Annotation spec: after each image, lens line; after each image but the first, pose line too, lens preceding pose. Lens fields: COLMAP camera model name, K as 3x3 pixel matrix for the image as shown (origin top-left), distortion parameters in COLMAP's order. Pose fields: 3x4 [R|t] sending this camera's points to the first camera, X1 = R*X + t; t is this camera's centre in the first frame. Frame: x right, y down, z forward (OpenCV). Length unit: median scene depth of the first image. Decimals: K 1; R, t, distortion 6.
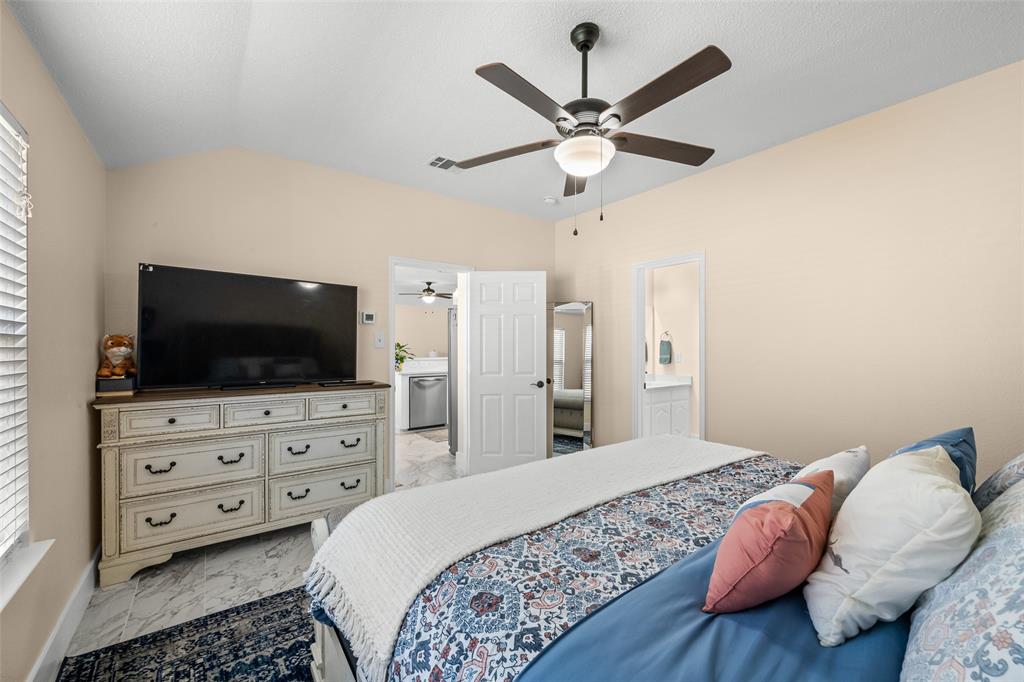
lens RADIAL K [[412.2, 0, 514.2], [0, 412.2, 345.6], [0, 0, 1]] dist [-0.004753, -0.001239]
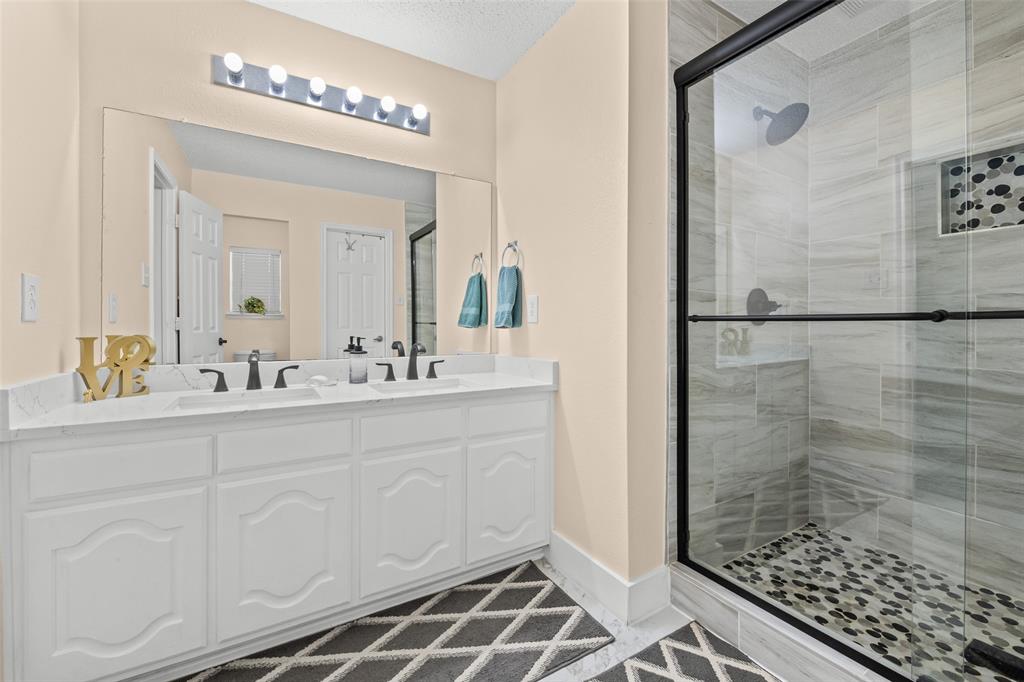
lens RADIAL K [[412.2, 0, 499.9], [0, 412.2, 327.2], [0, 0, 1]] dist [-0.004753, -0.001239]
pose [[0.995026, 0.001600, -0.099599, 0.398353], [-0.001000, 0.999981, 0.006069, 0.042196], [0.099606, -0.005939, 0.995009, 0.623322]]
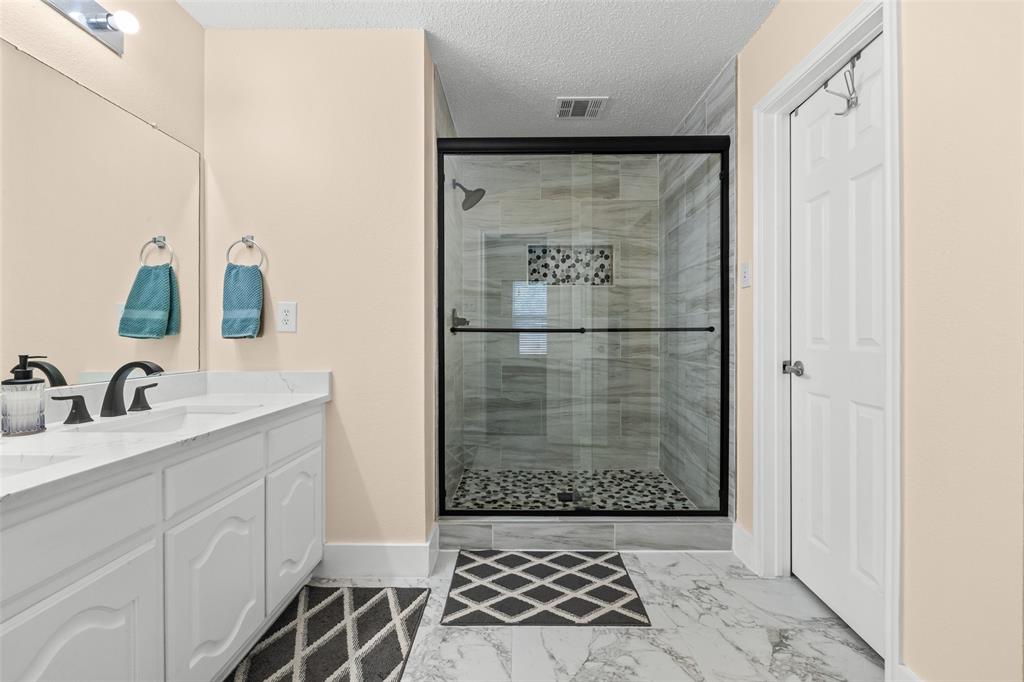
lens RADIAL K [[412.2, 0, 509.4], [0, 412.2, 336.4], [0, 0, 1]] dist [-0.004753, -0.001239]
pose [[0.598844, -0.002257, 0.800863, 0.235484], [-0.002506, 0.999986, 0.004693, 0.041743], [-0.800862, -0.004817, 0.598830, 0.645105]]
